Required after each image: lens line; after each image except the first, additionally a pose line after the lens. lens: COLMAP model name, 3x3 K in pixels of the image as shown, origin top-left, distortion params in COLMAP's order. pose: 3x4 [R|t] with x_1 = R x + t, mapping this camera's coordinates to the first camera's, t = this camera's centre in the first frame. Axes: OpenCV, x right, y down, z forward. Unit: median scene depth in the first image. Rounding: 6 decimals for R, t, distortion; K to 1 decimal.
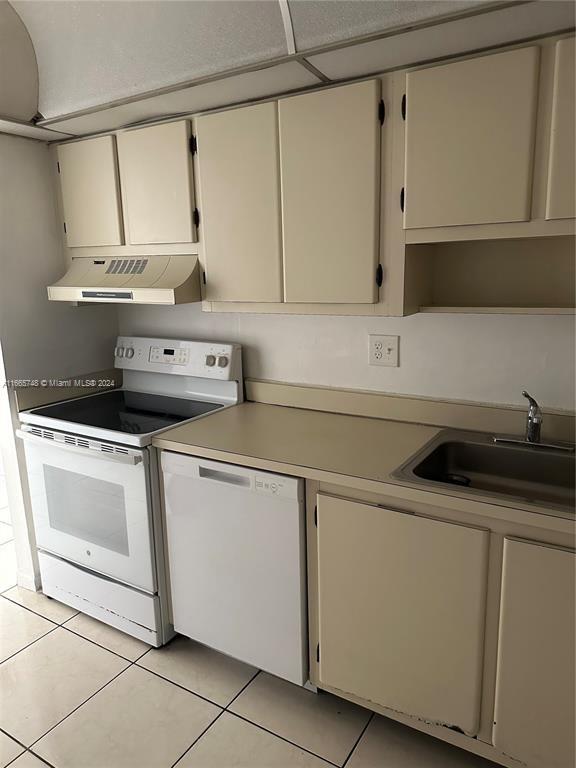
lens RADIAL K [[542.0, 0, 288.0], [0, 542.0, 384.0], [0, 0, 1]] dist [0.098219, -0.090727]
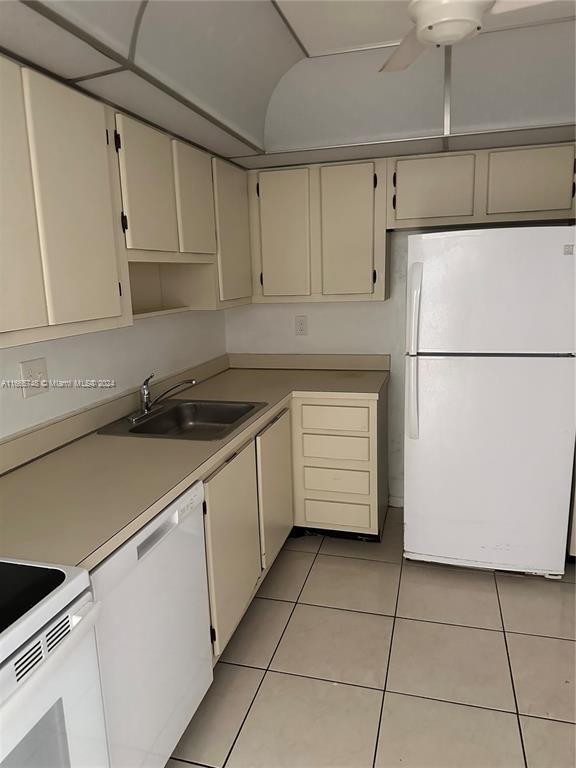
lens RADIAL K [[542.0, 0, 288.0], [0, 542.0, 384.0], [0, 0, 1]] dist [0.098219, -0.090727]
pose [[-0.279582, -0.161282, 0.946479, -0.766704], [0.238307, 0.943286, 0.231132, -0.154380], [-0.930077, 0.290173, -0.225291, 0.788064]]
